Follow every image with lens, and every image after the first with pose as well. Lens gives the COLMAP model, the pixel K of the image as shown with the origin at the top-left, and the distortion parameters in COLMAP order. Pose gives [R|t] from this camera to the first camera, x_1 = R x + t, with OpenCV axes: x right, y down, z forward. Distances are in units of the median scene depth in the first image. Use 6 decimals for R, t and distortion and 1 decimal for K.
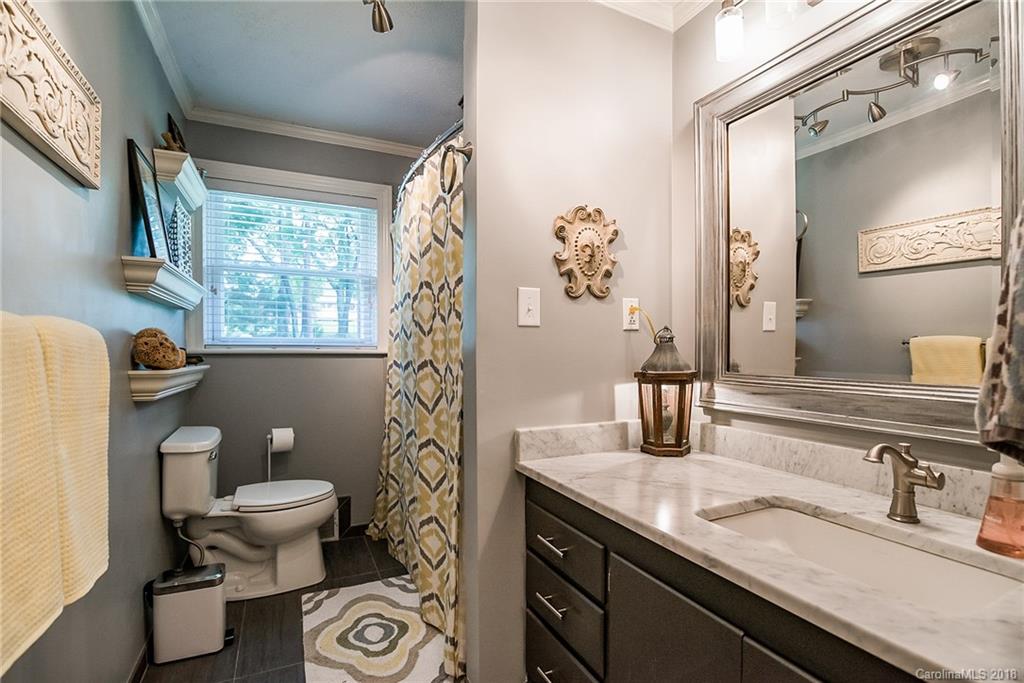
lens RADIAL K [[478.7, 0, 510.2], [0, 478.7, 345.9], [0, 0, 1]] dist [-0.018013, -0.000585]
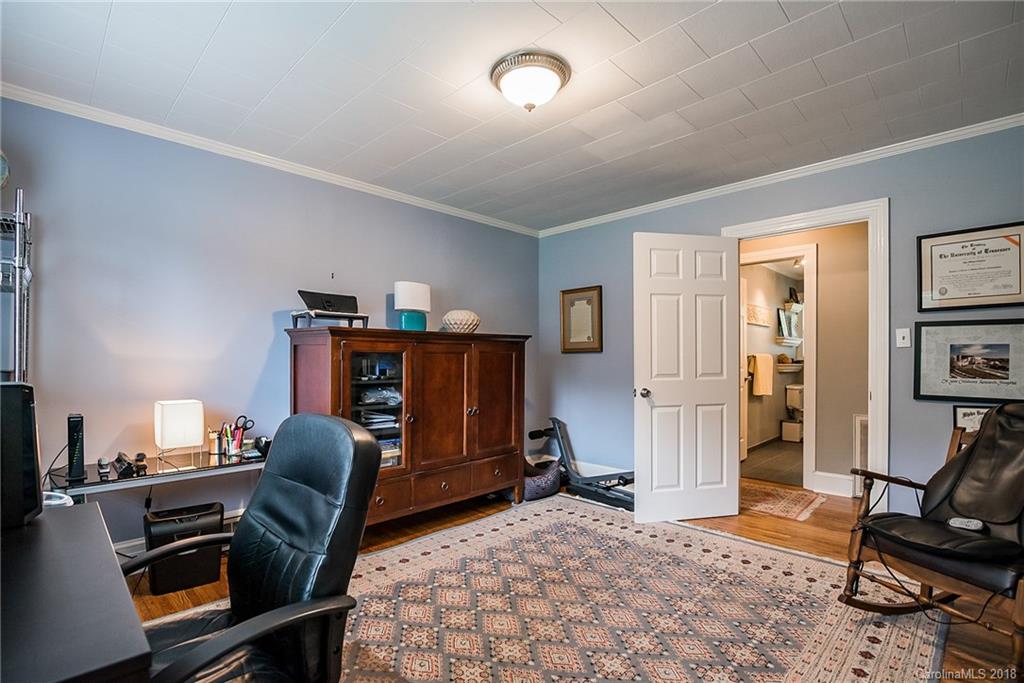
lens RADIAL K [[478.7, 0, 511.8], [0, 478.7, 350.1], [0, 0, 1]] dist [-0.018013, -0.000585]
pose [[0.325241, 0.002013, -0.945629, 2.074917], [-0.012941, 0.999914, -0.002322, -0.022918], [0.945543, 0.012993, 0.325239, -2.224320]]
